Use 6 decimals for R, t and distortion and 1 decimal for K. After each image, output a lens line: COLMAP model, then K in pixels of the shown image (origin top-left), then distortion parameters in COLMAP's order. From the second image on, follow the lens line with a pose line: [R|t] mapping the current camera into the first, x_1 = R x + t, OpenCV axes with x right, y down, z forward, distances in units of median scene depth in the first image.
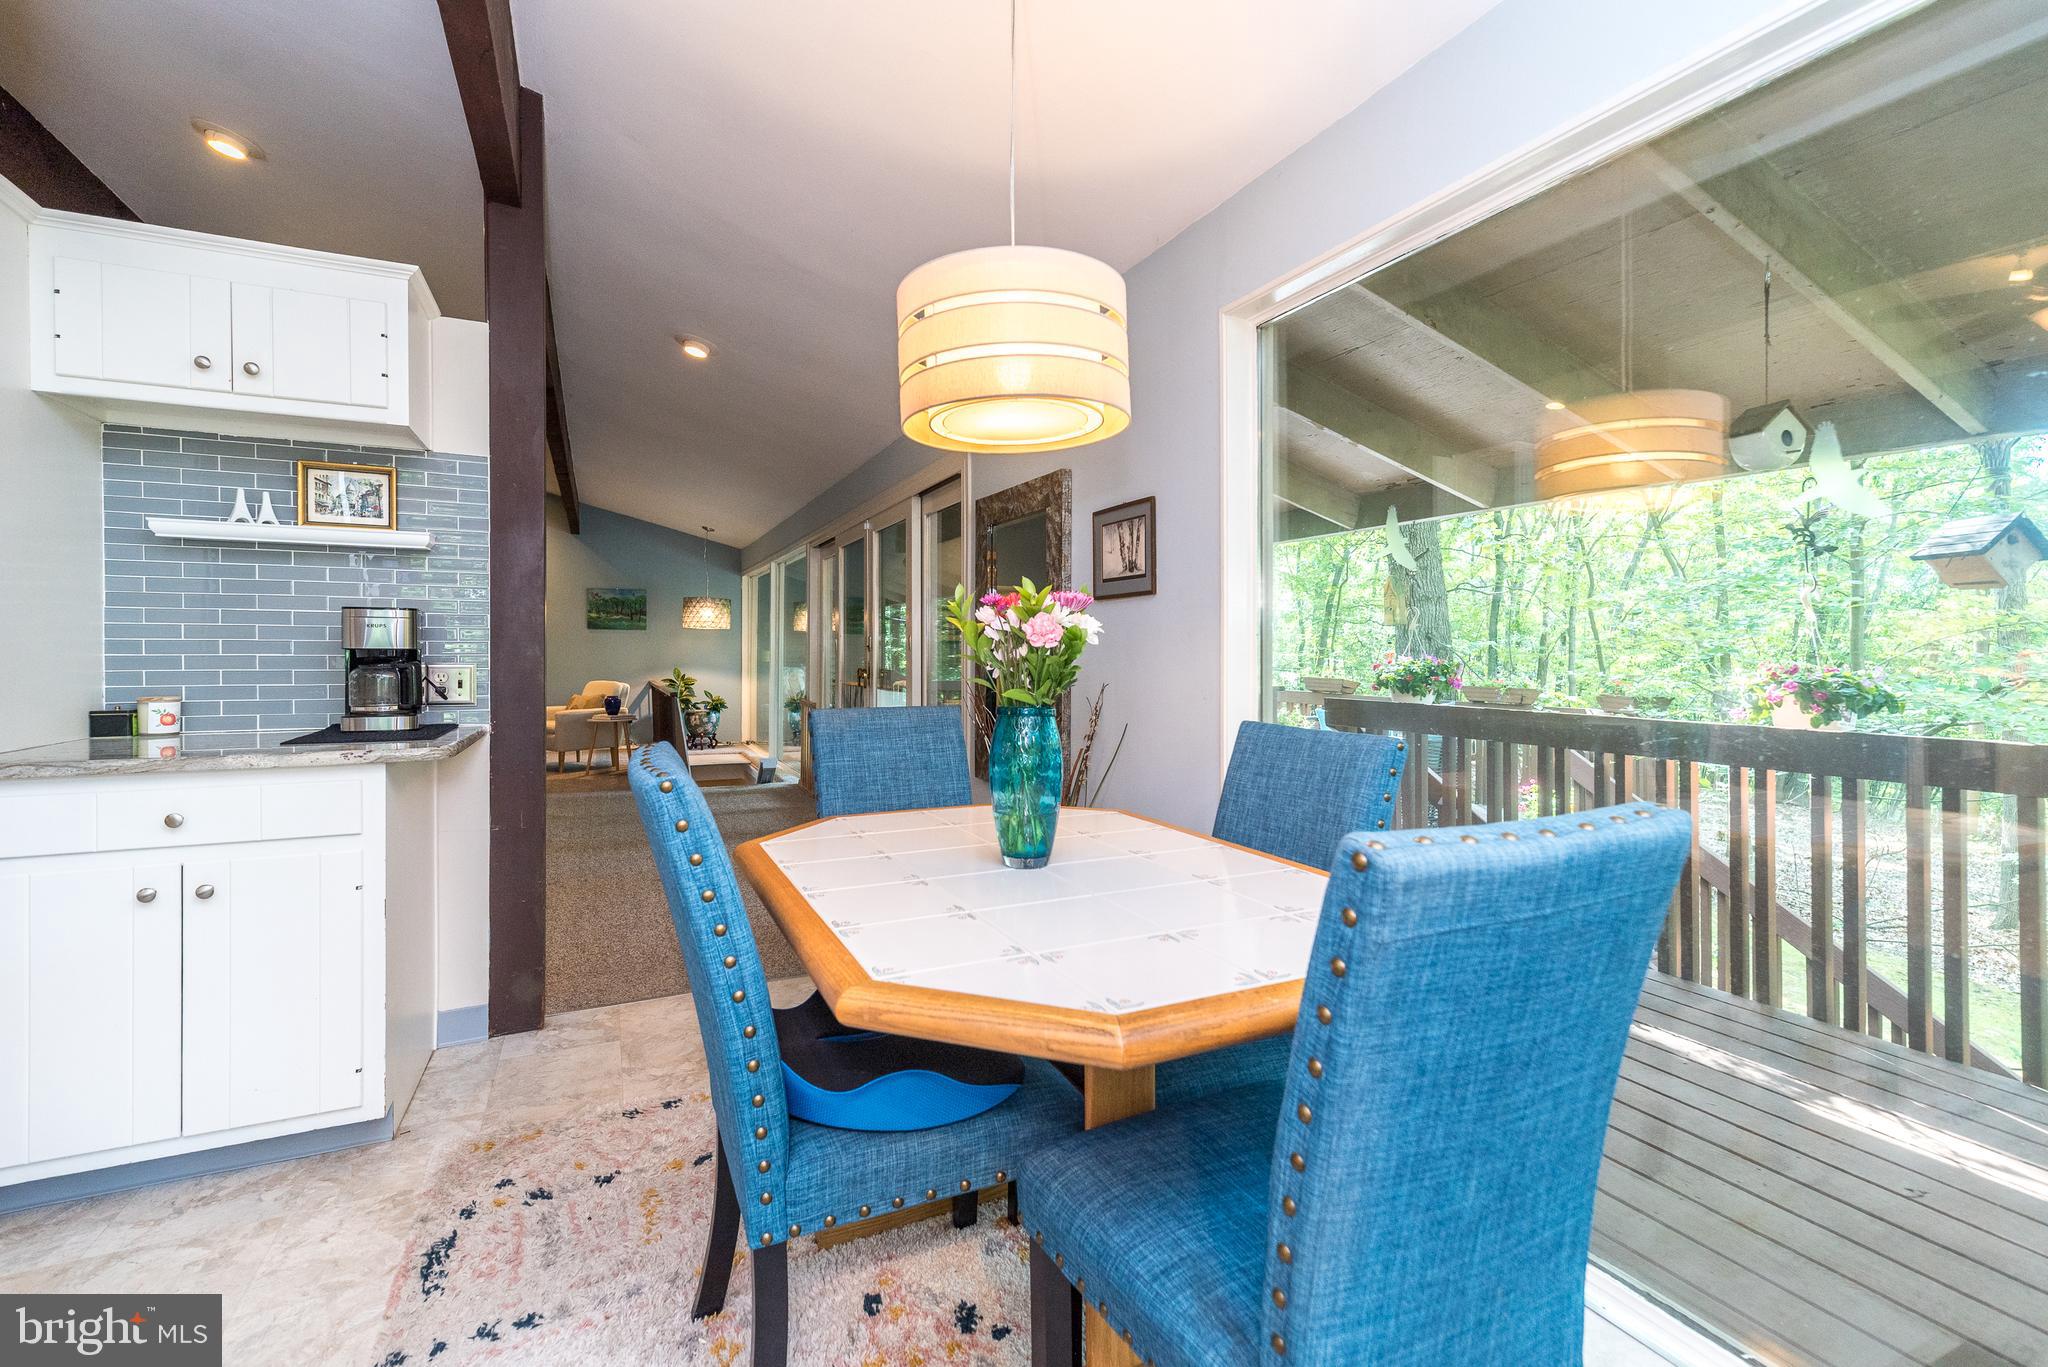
lens RADIAL K [[895.0, 0, 1013.2], [0, 895.0, 657.2], [0, 0, 1]] dist [0.006923, -0.000321]
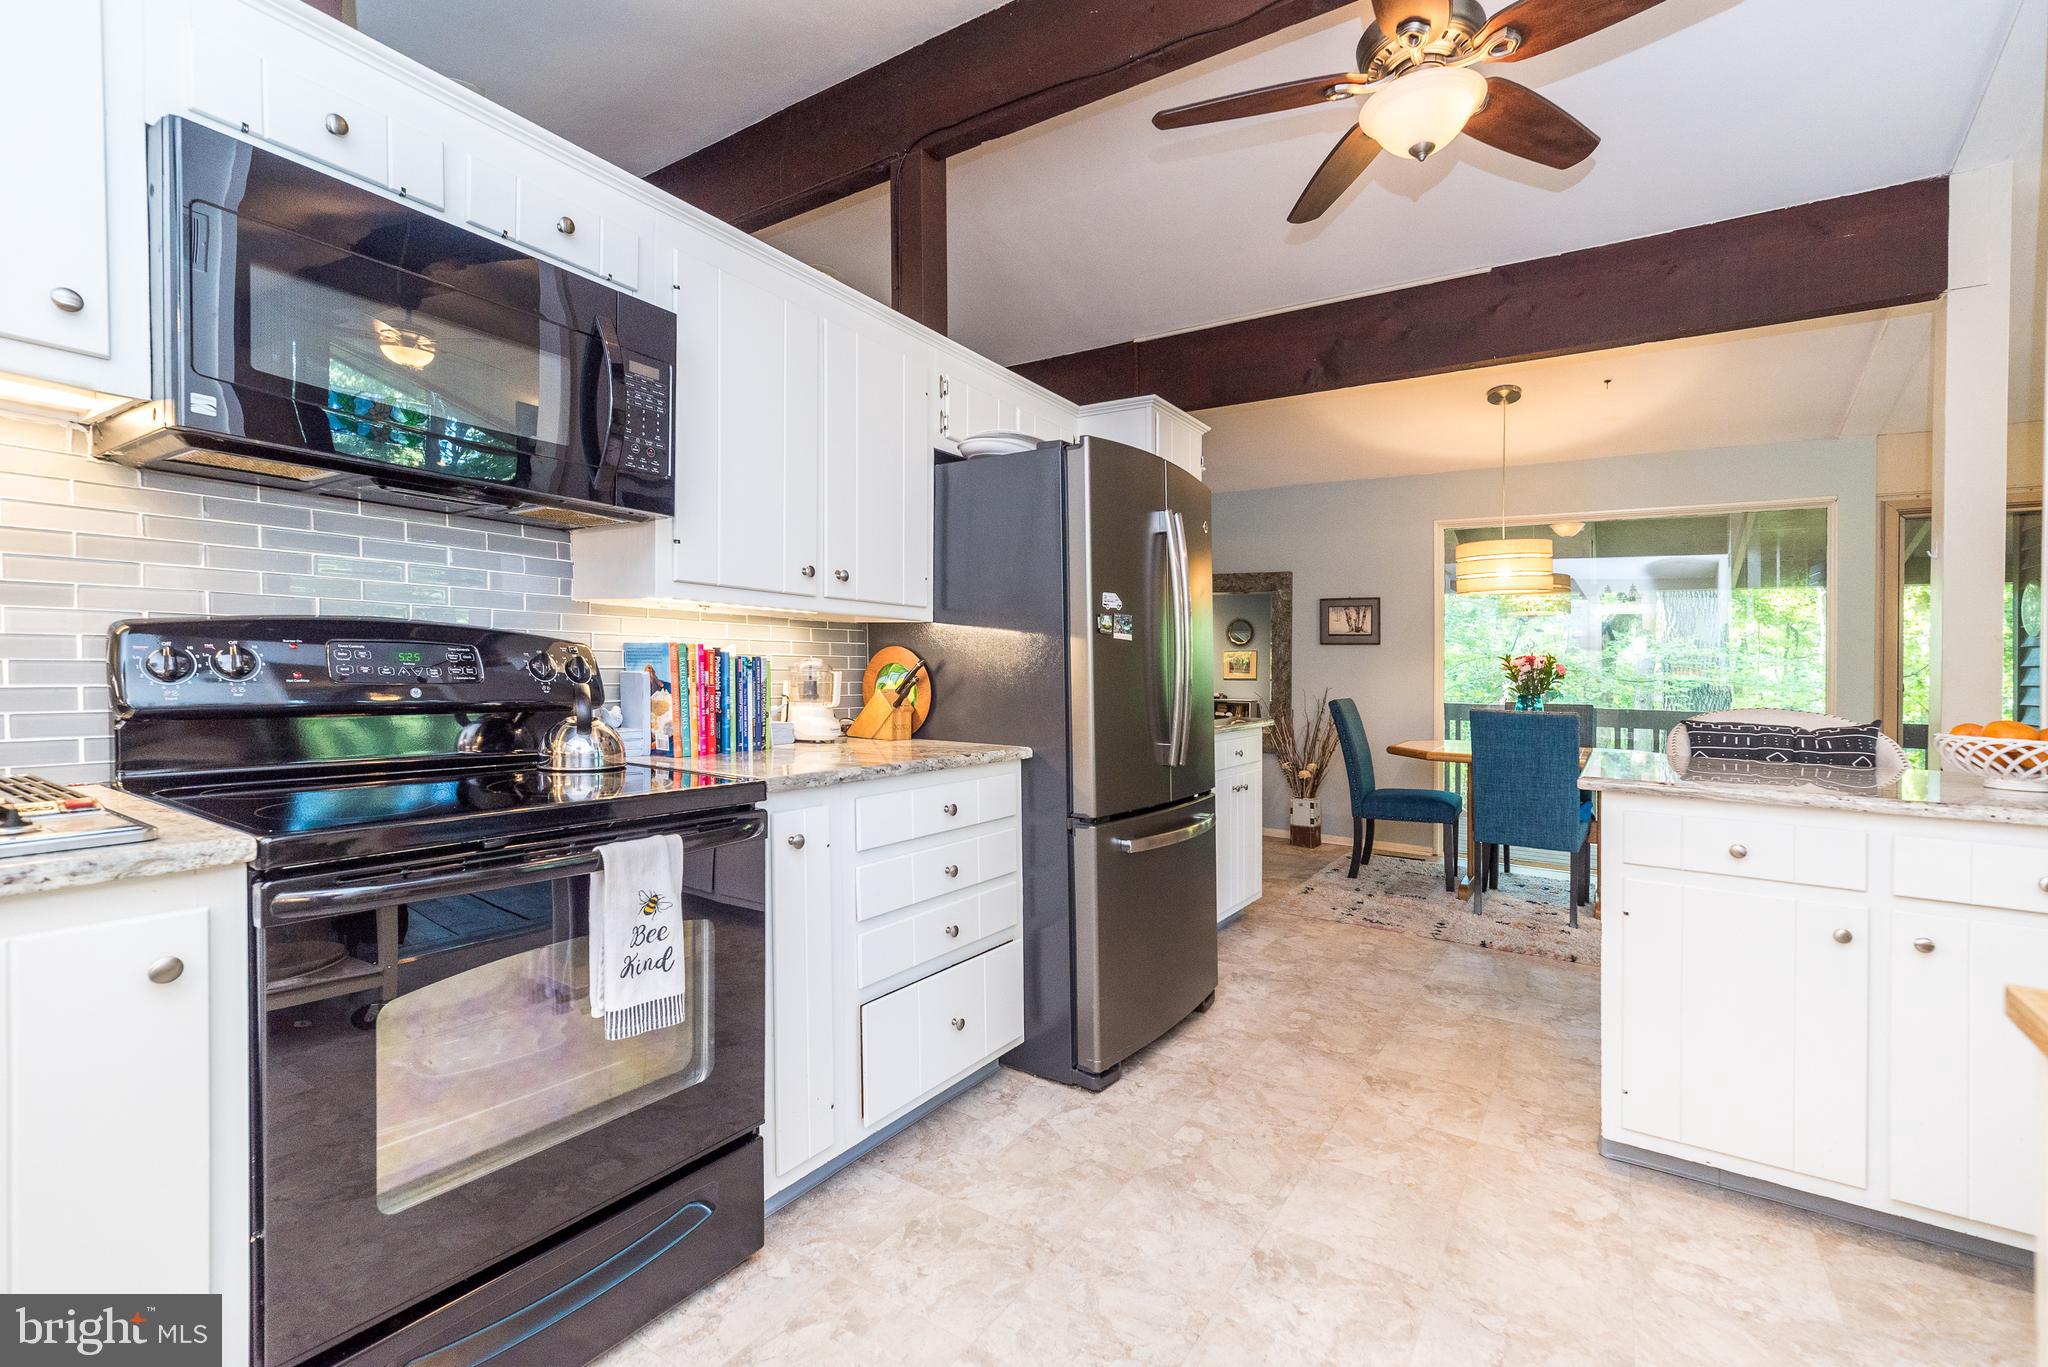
lens RADIAL K [[895.0, 0, 1030.3], [0, 895.0, 696.5], [0, 0, 1]] dist [0.006923, -0.000321]
pose [[0.842988, -0.011084, 0.537818, -1.911848], [-0.006921, 0.999481, 0.031447, -0.011293], [-0.537887, -0.030232, 0.842474, -0.375303]]
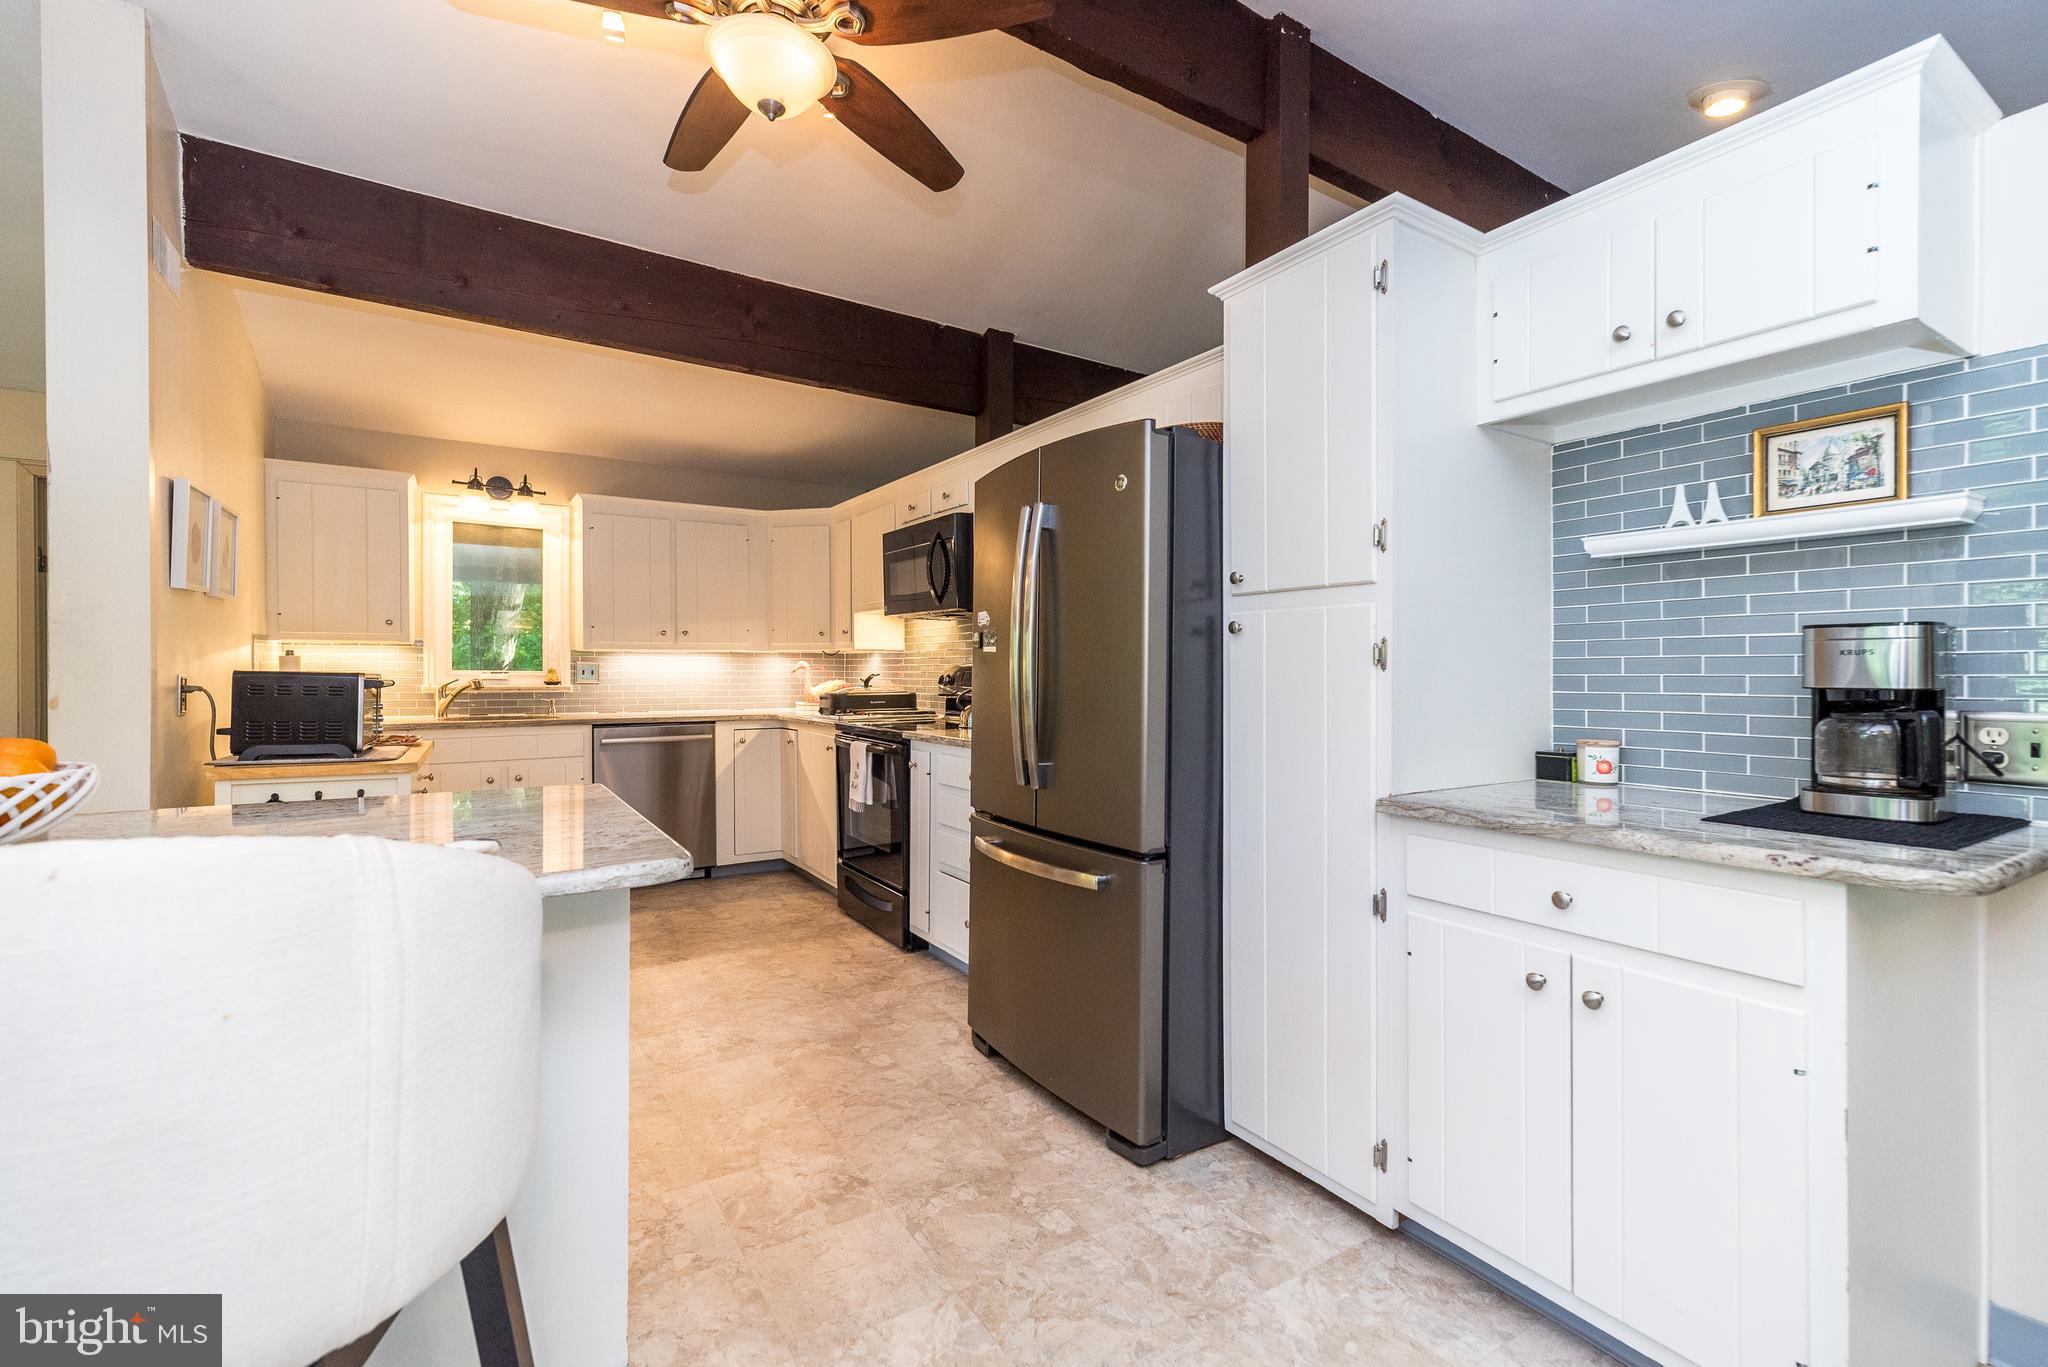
lens RADIAL K [[895.0, 0, 1018.7], [0, 895.0, 679.8], [0, 0, 1]] dist [0.006923, -0.000321]
pose [[0.139288, -0.001489, -0.990251, -0.153116], [-0.009870, 0.999947, -0.002892, -0.007088], [0.990203, 0.010177, 0.139266, 0.307927]]
